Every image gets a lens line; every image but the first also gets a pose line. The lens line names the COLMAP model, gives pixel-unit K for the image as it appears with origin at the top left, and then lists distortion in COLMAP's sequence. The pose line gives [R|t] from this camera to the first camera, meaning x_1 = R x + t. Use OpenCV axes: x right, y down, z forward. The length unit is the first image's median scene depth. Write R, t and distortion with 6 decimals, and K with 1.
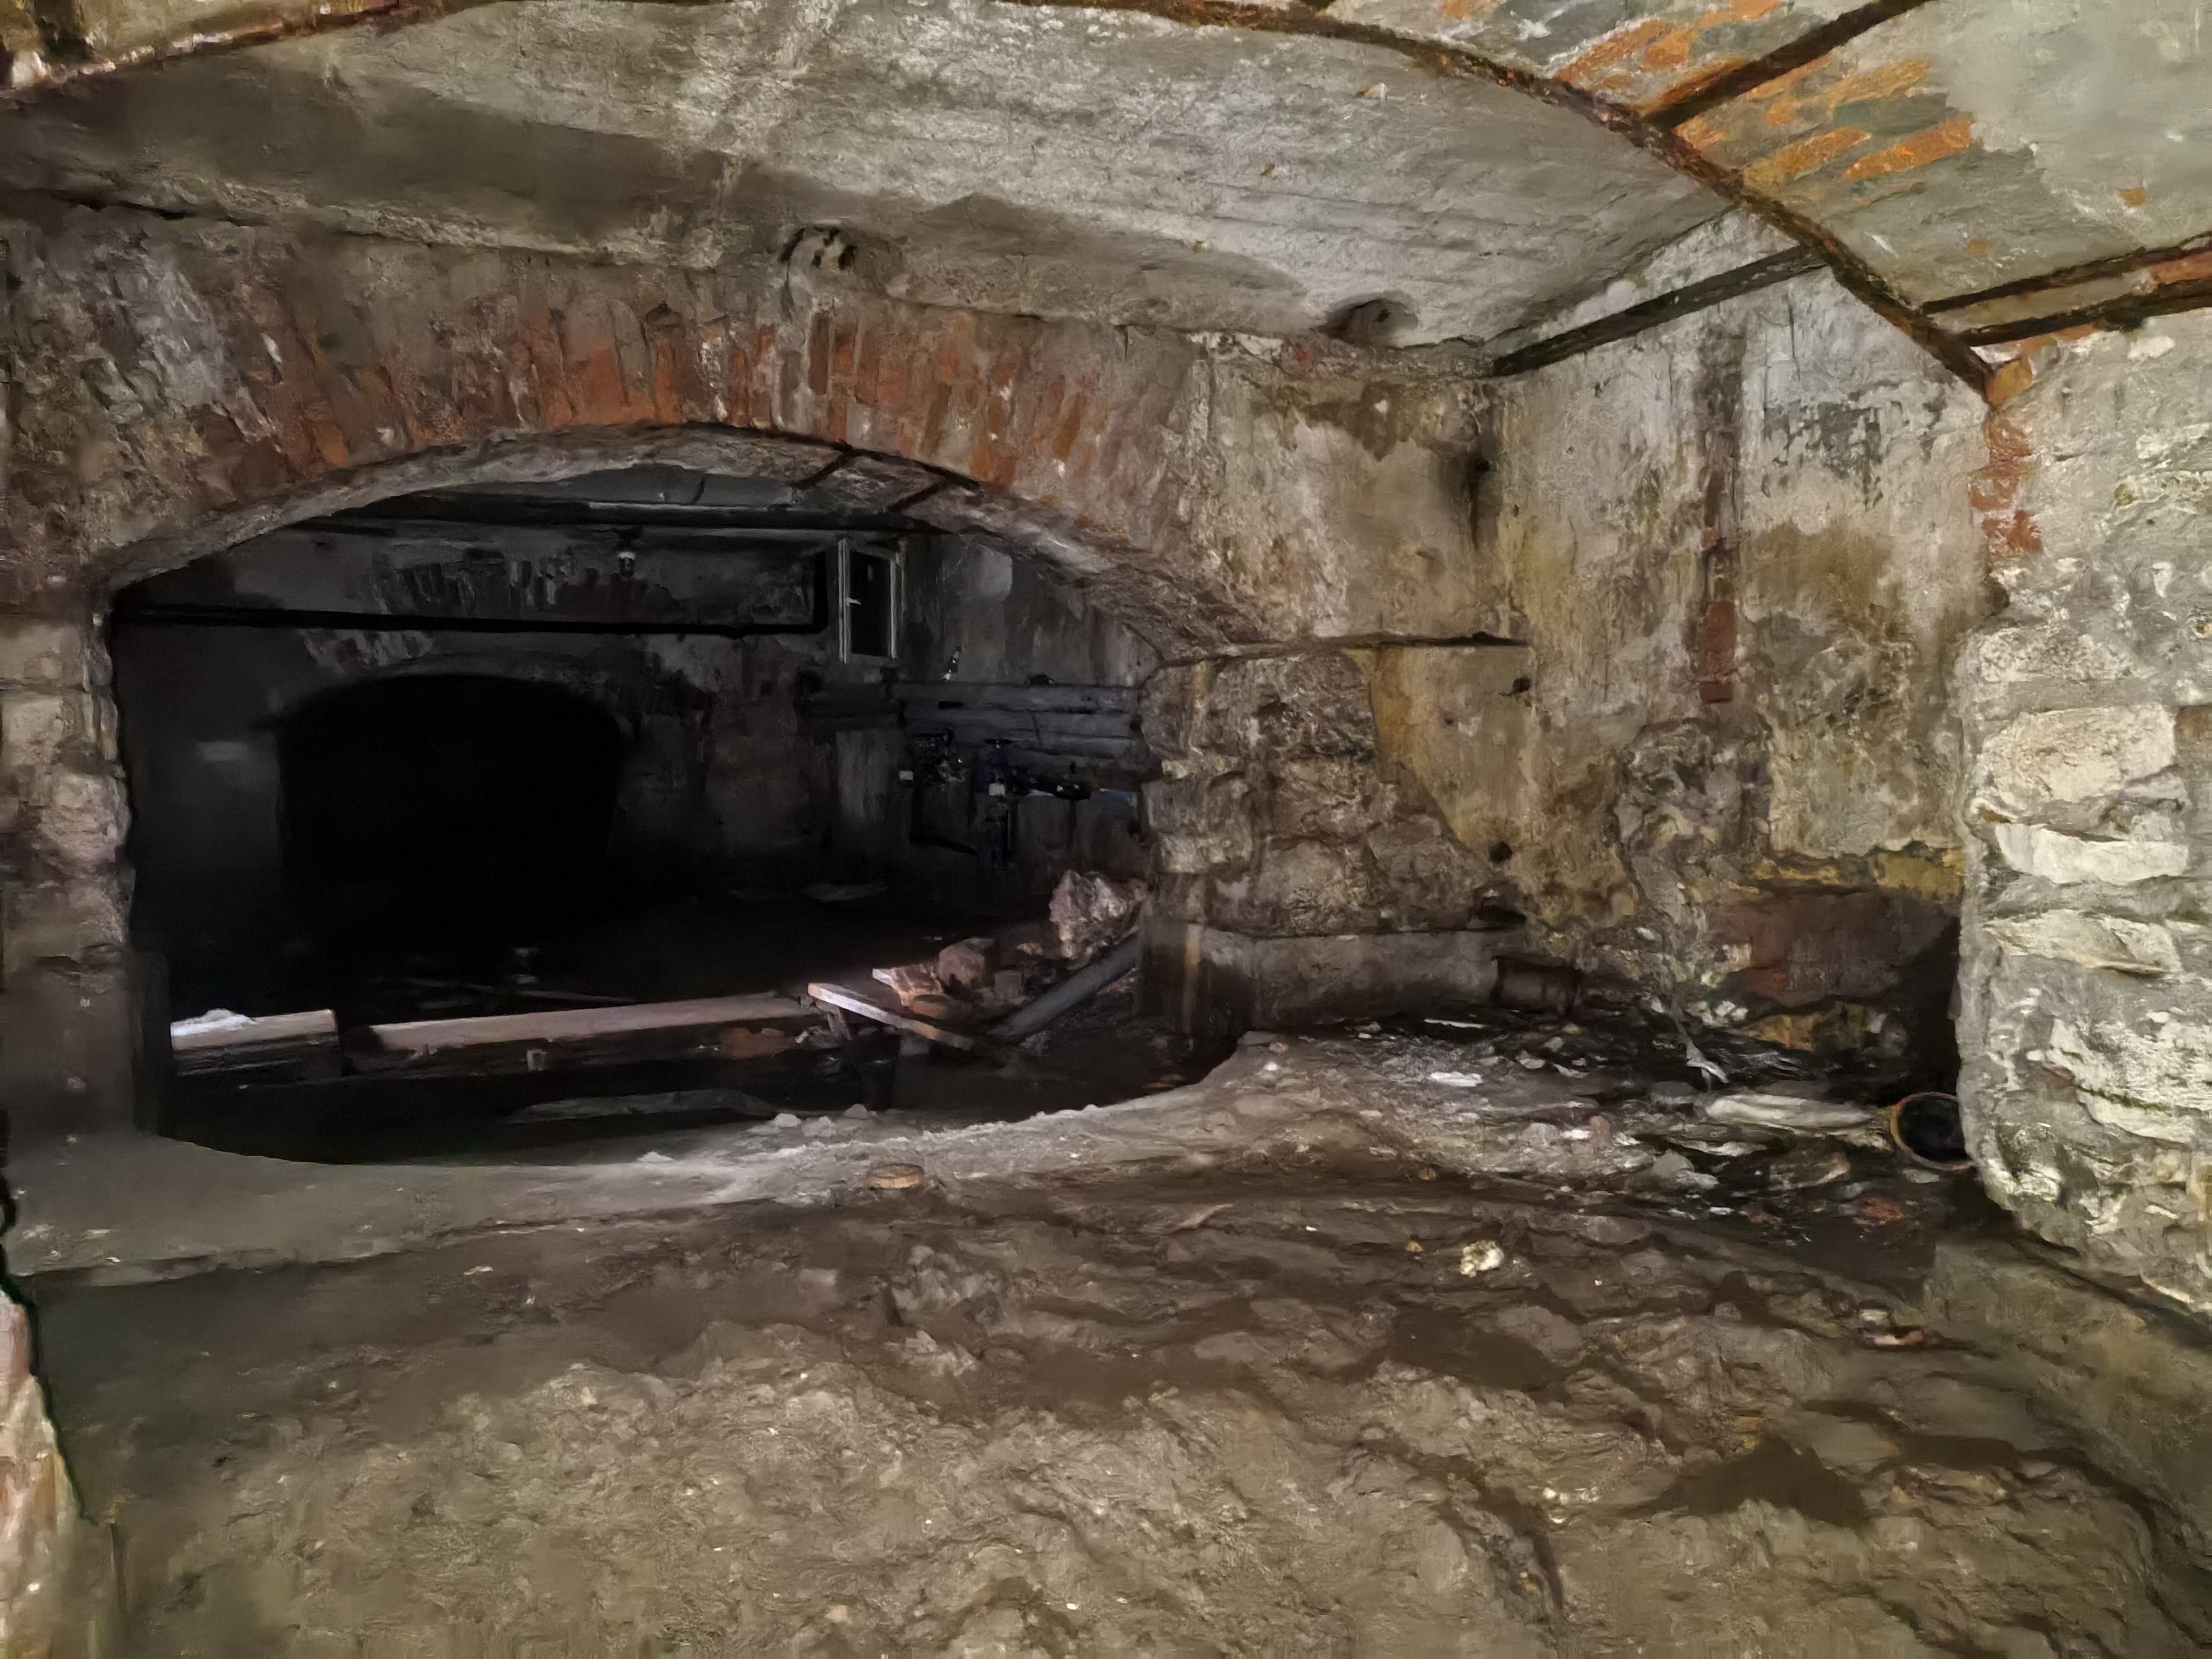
lens RADIAL K [[1686.4, 0, 1106.2], [0, 1686.4, 838.0], [0, 0, 1]] dist [0.019951, 0.047682]
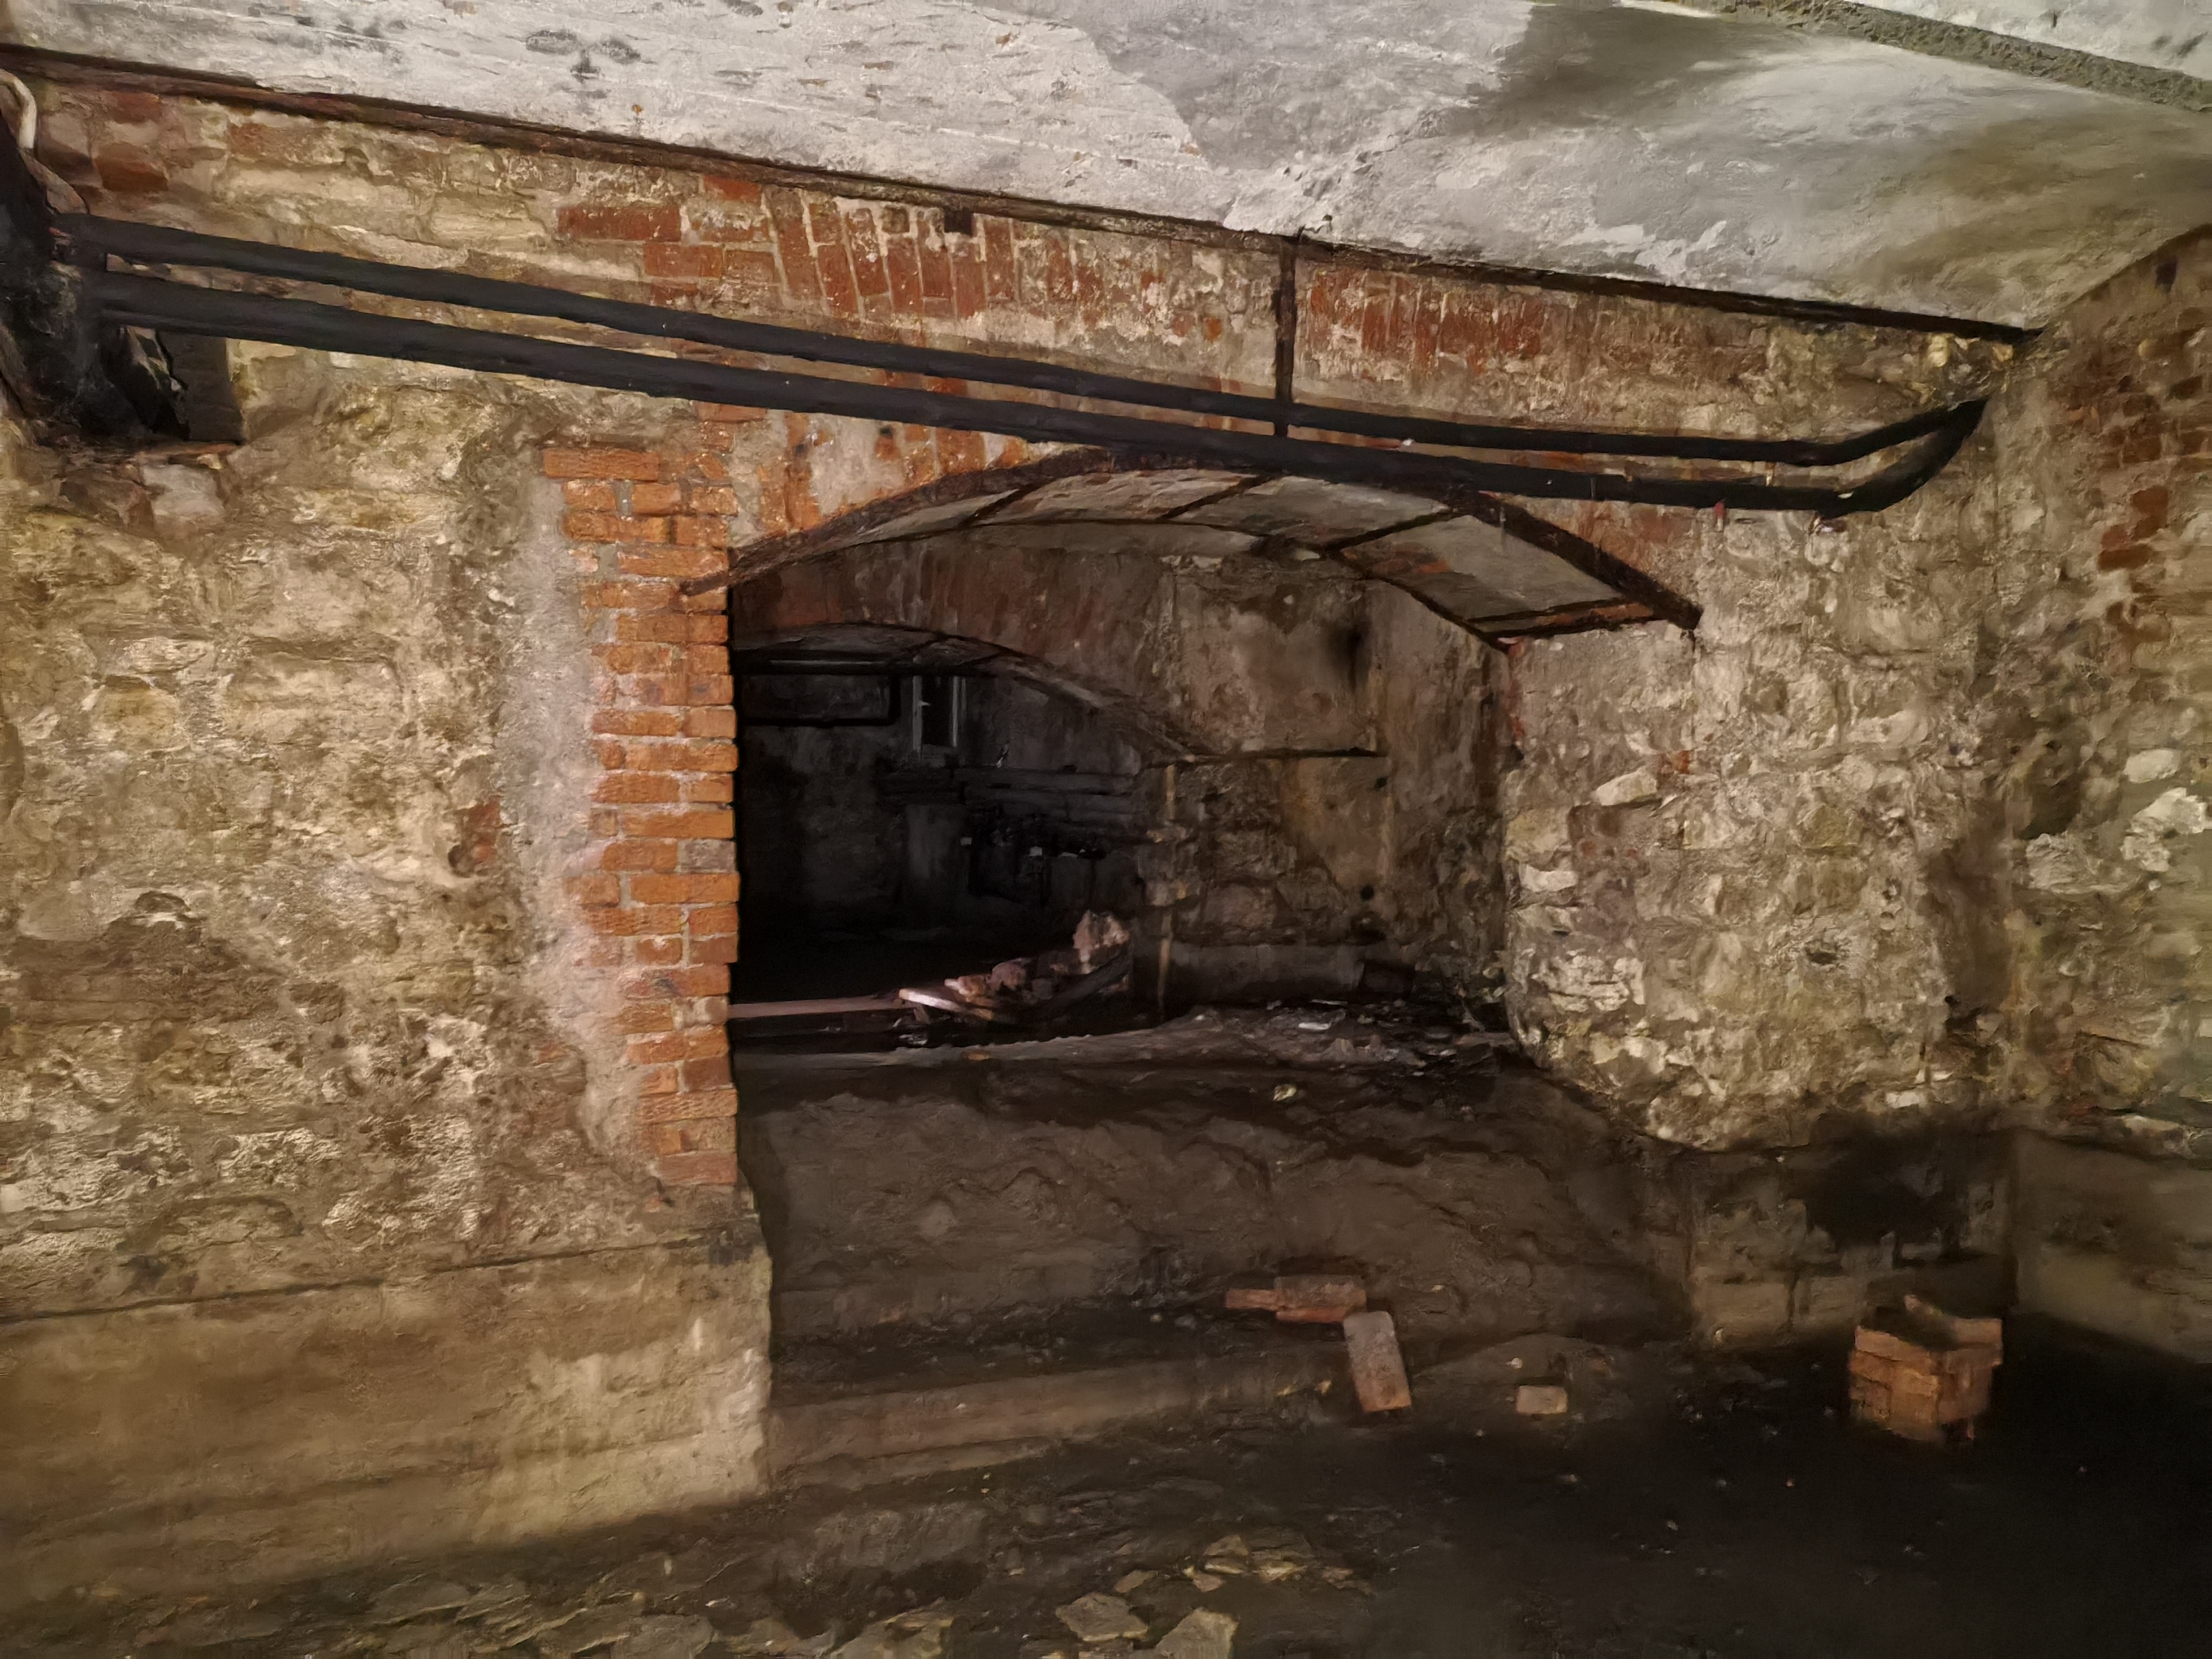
lens RADIAL K [[1686.4, 0, 1106.2], [0, 1686.4, 838.0], [0, 0, 1]] dist [0.019951, 0.047682]
pose [[0.999672, 0.005634, -0.024965, 0.038579], [-0.006656, 0.999134, -0.041061, 0.023880], [0.024712, 0.041213, 0.998845, -0.532164]]
